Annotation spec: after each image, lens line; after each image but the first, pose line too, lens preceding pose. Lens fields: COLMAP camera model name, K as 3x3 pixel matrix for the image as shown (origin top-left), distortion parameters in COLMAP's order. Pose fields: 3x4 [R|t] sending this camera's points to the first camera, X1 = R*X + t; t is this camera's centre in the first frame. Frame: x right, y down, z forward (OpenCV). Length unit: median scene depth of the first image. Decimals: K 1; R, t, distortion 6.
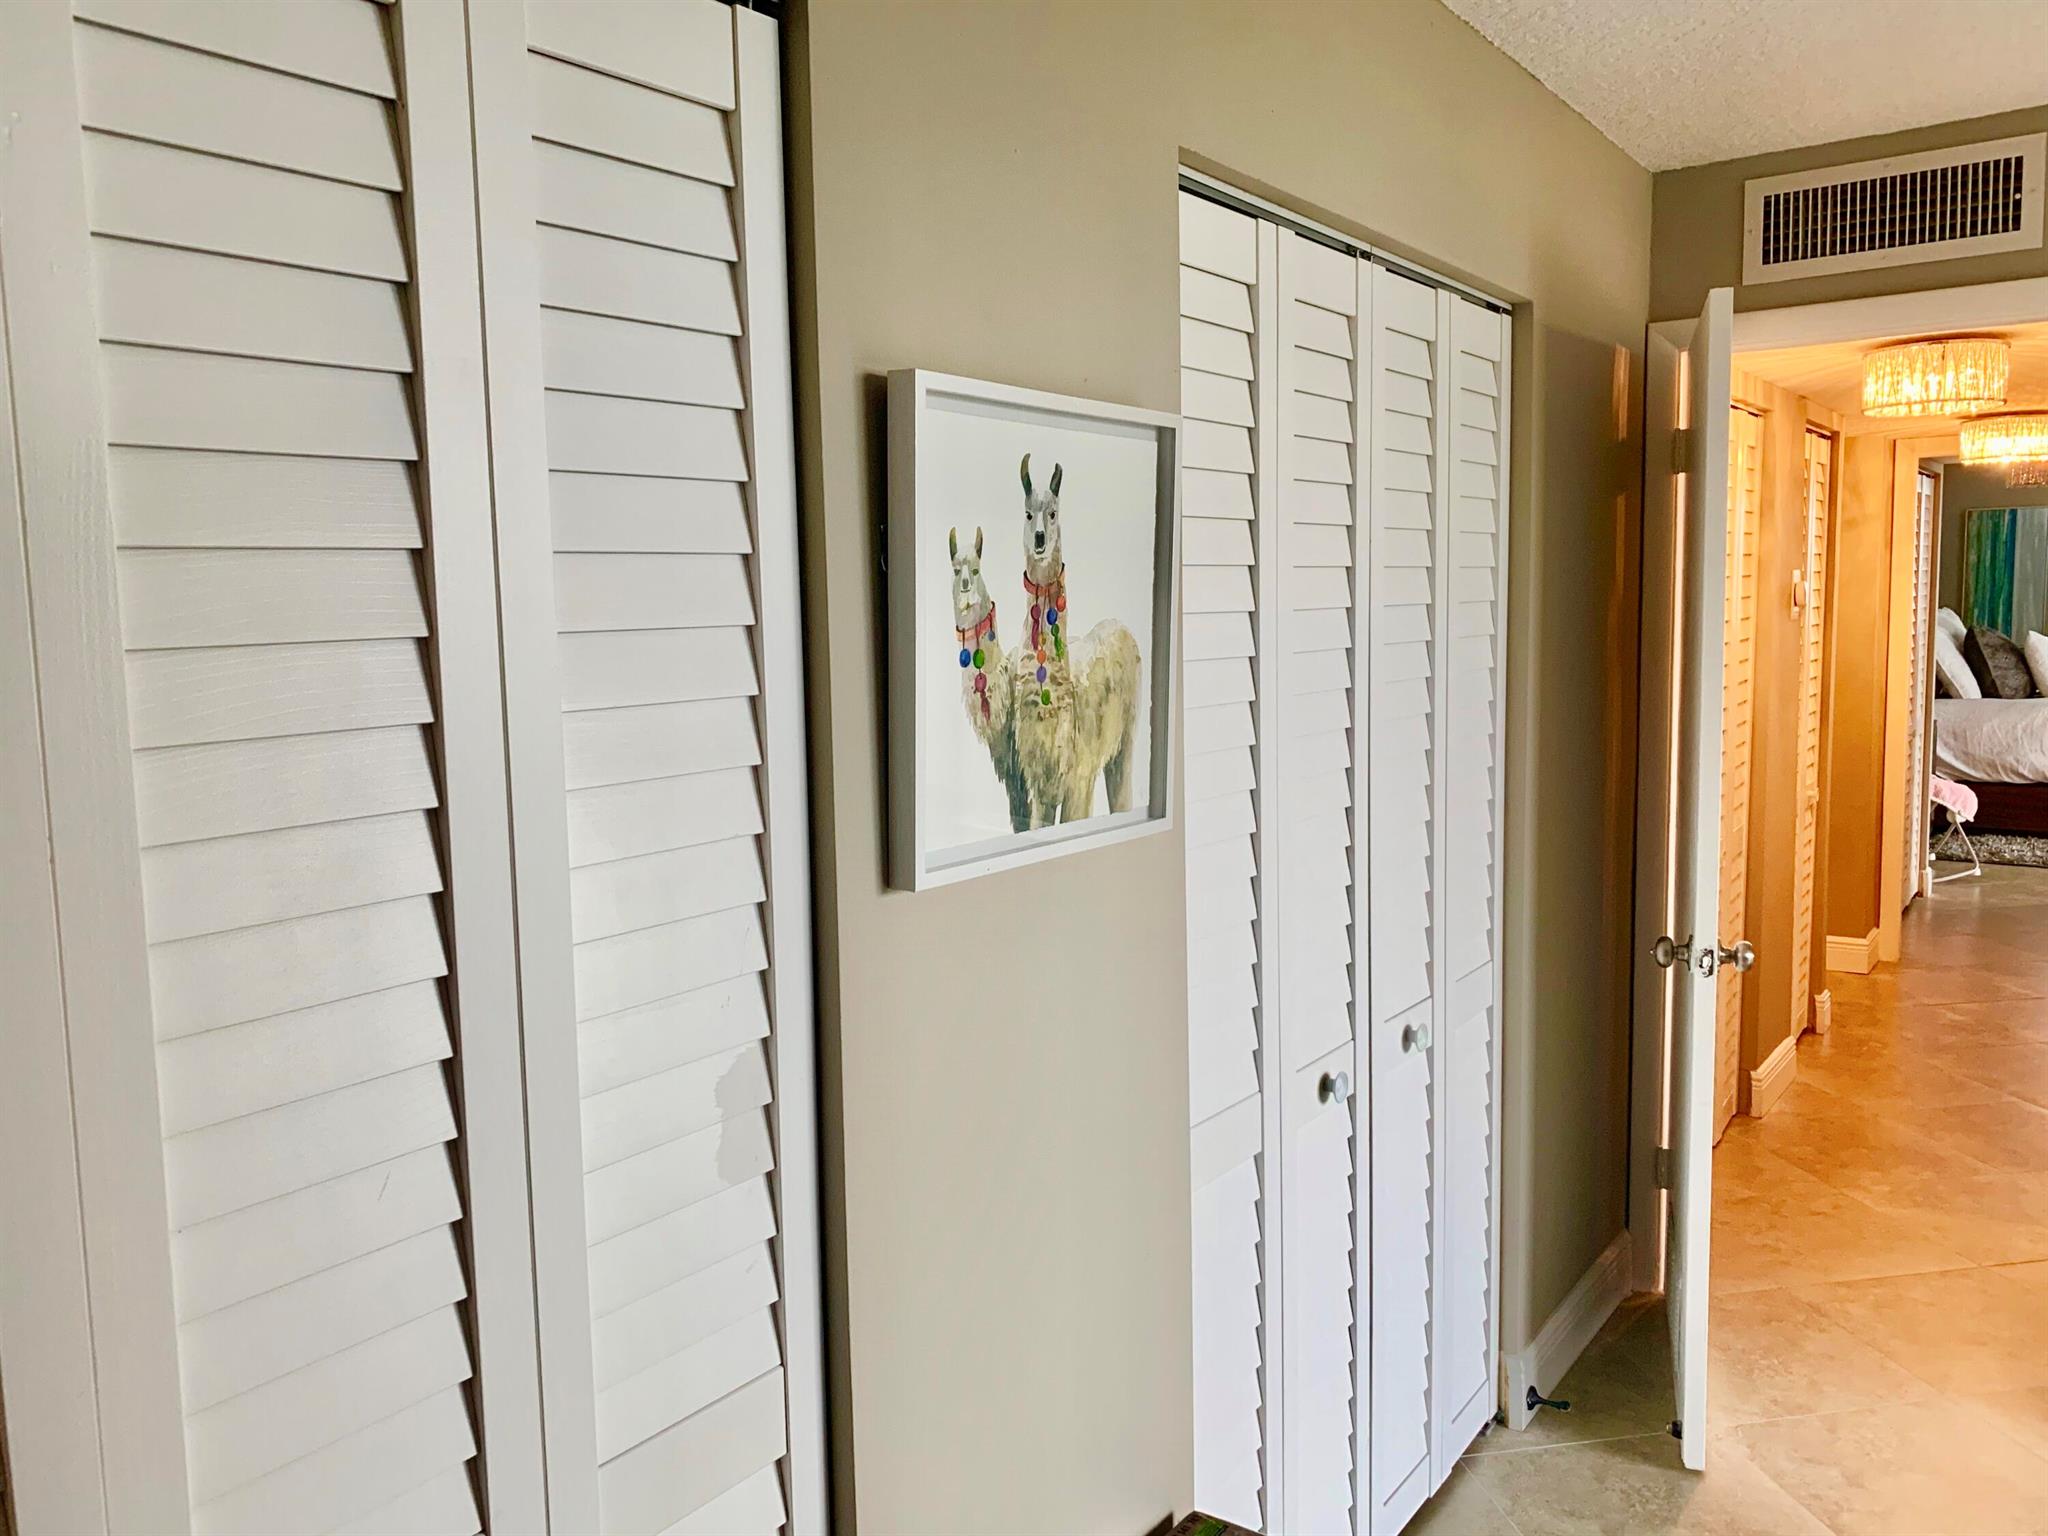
lens RADIAL K [[1555.2, 0, 1024.0], [0, 1555.2, 768.0], [0, 0, 1]] dist [0.035334, -0.043891]
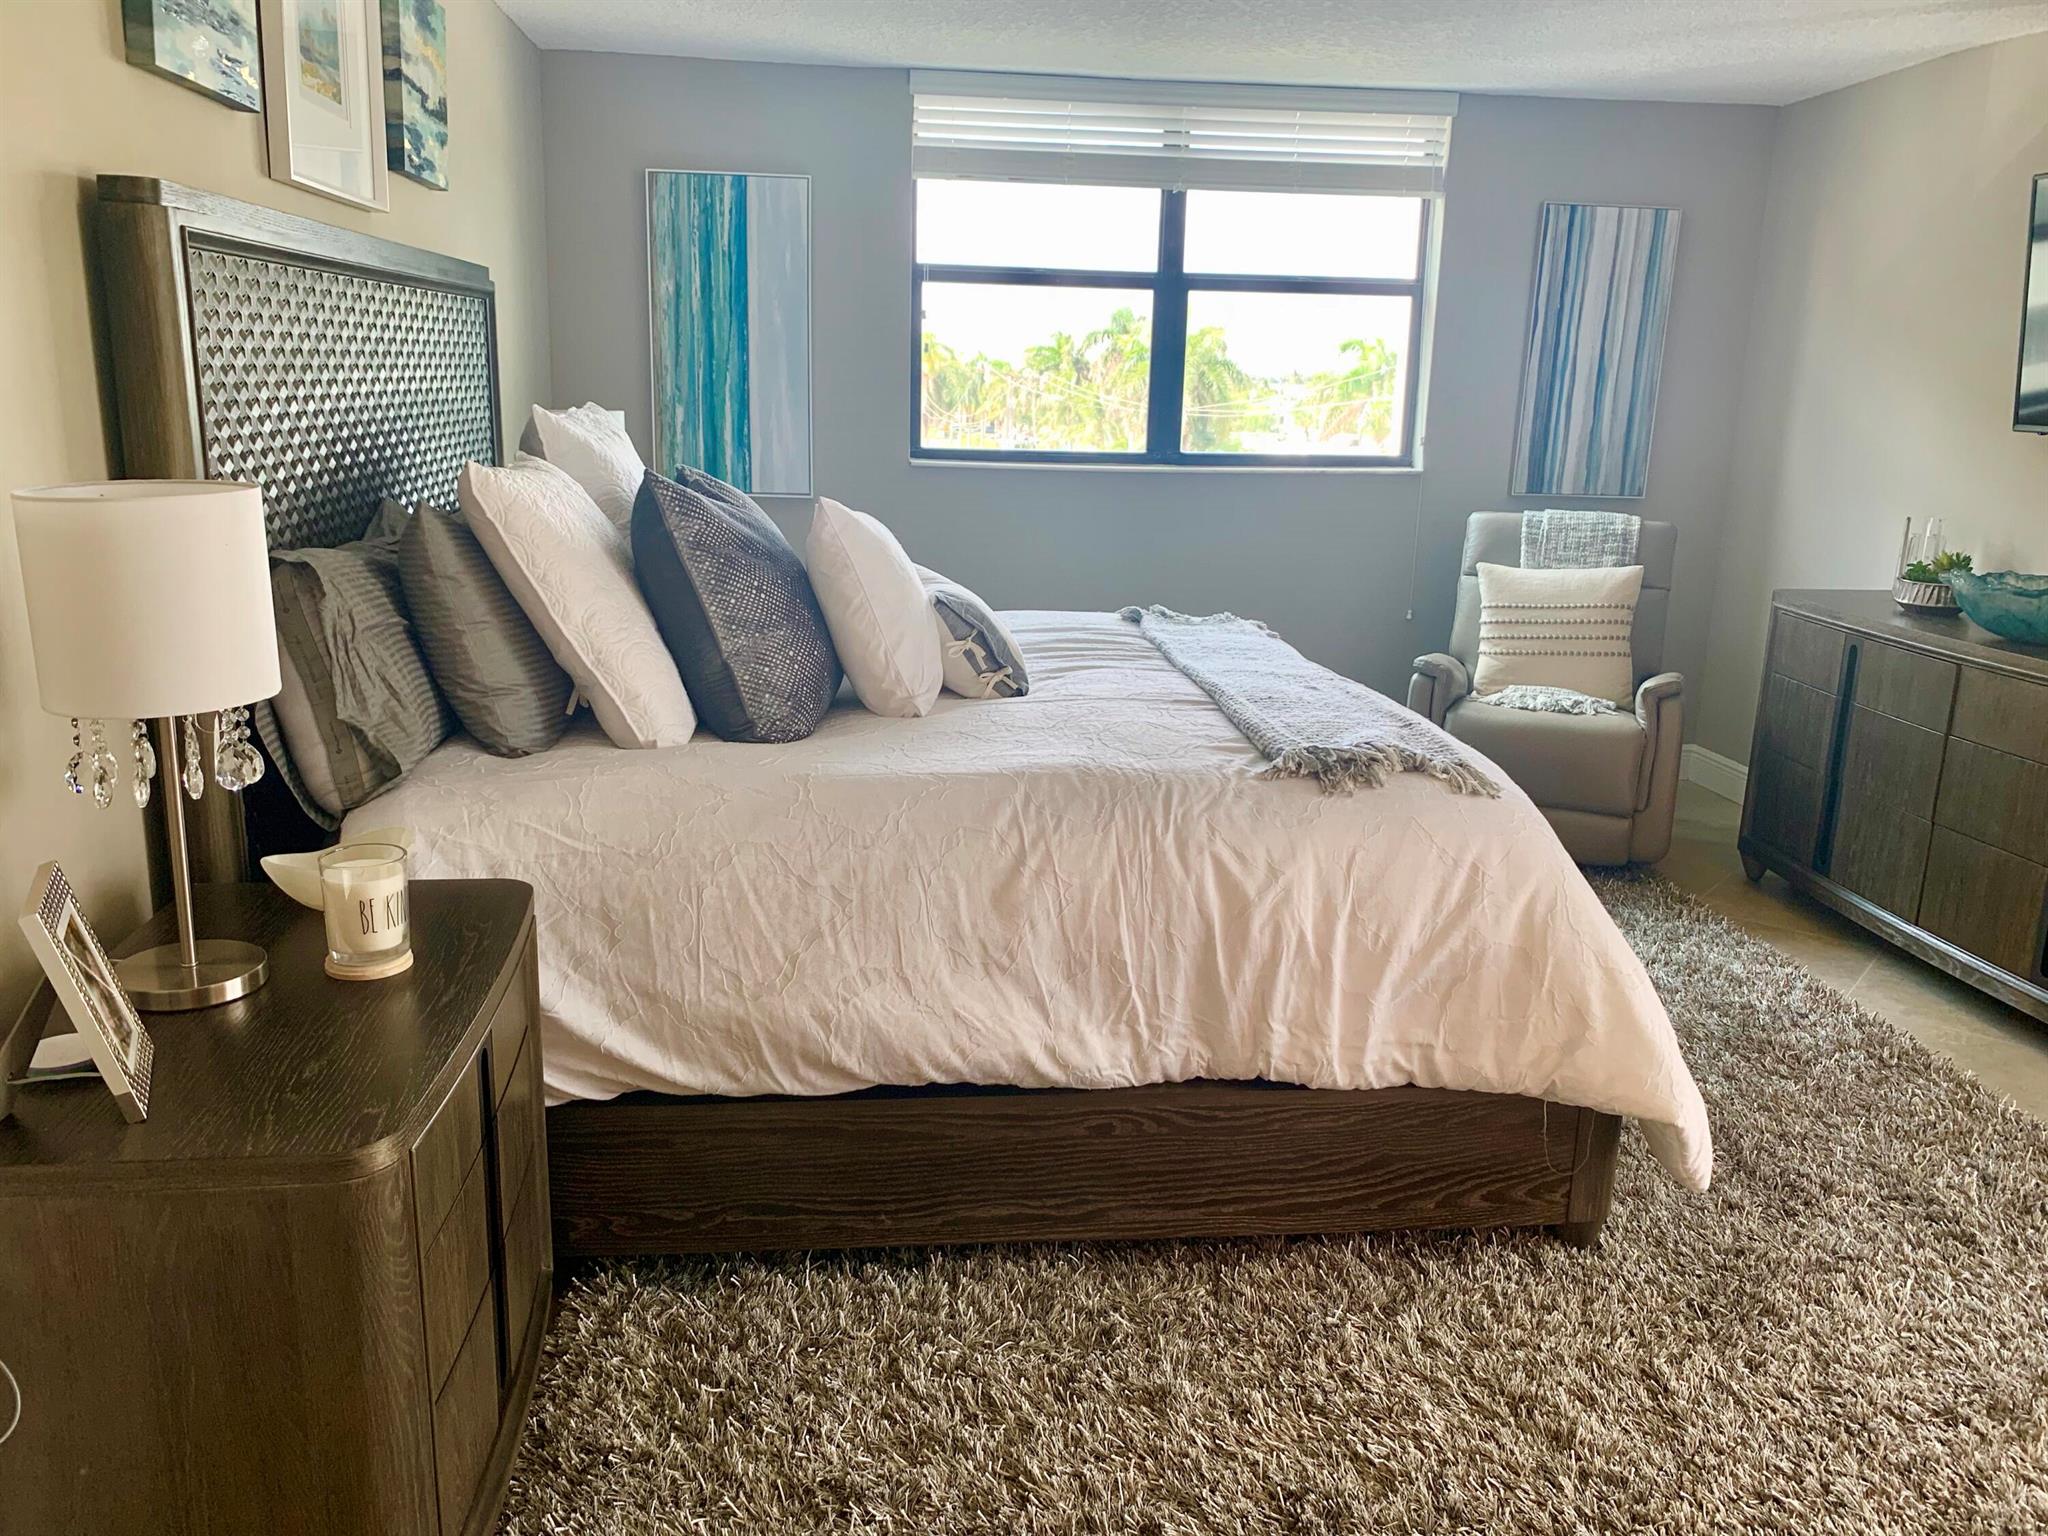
lens RADIAL K [[1555.2, 0, 1024.0], [0, 1555.2, 768.0], [0, 0, 1]] dist [0.035334, -0.043891]
pose [[0.736217, -0.121948, 0.665667, 0.678403], [0.025476, 0.987927, 0.152809, -0.118924], [-0.676265, -0.095543, 0.730436, 1.093443]]
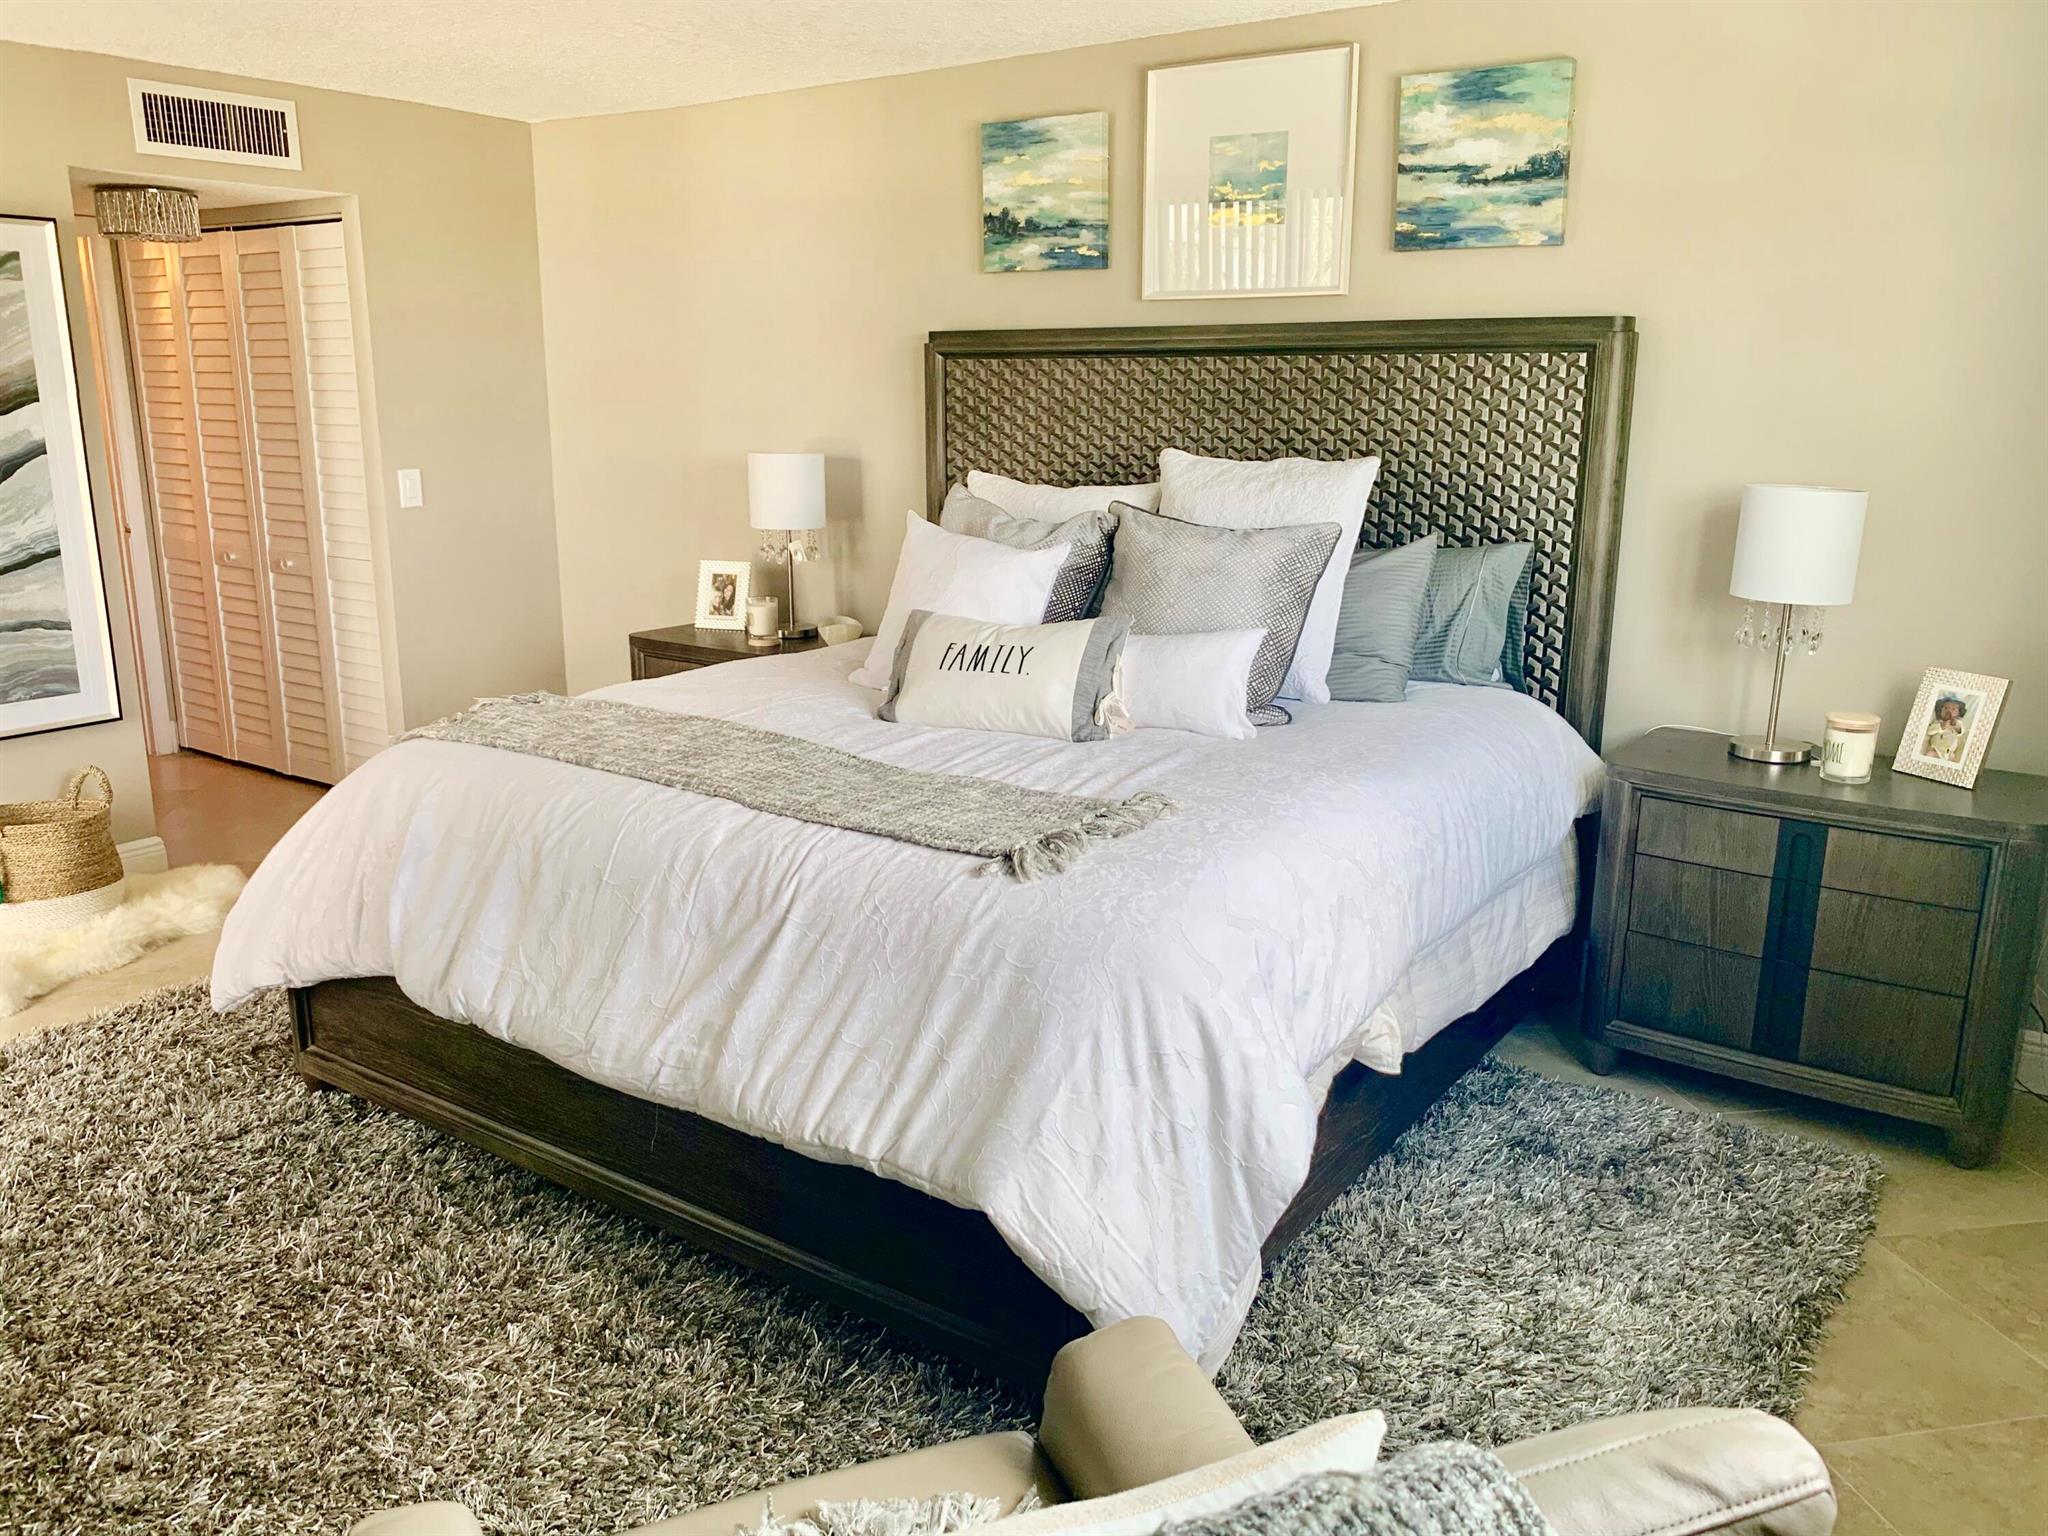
lens RADIAL K [[1595.0, 0, 1024.0], [0, 1595.0, 768.0], [0, 0, 1]] dist [0.017317, -0.044823]
pose [[0.034472, 0.256975, -0.965803, 1.520224], [-0.109549, 0.961526, 0.251927, -0.188358], [0.993383, 0.097119, 0.061297, 1.462143]]
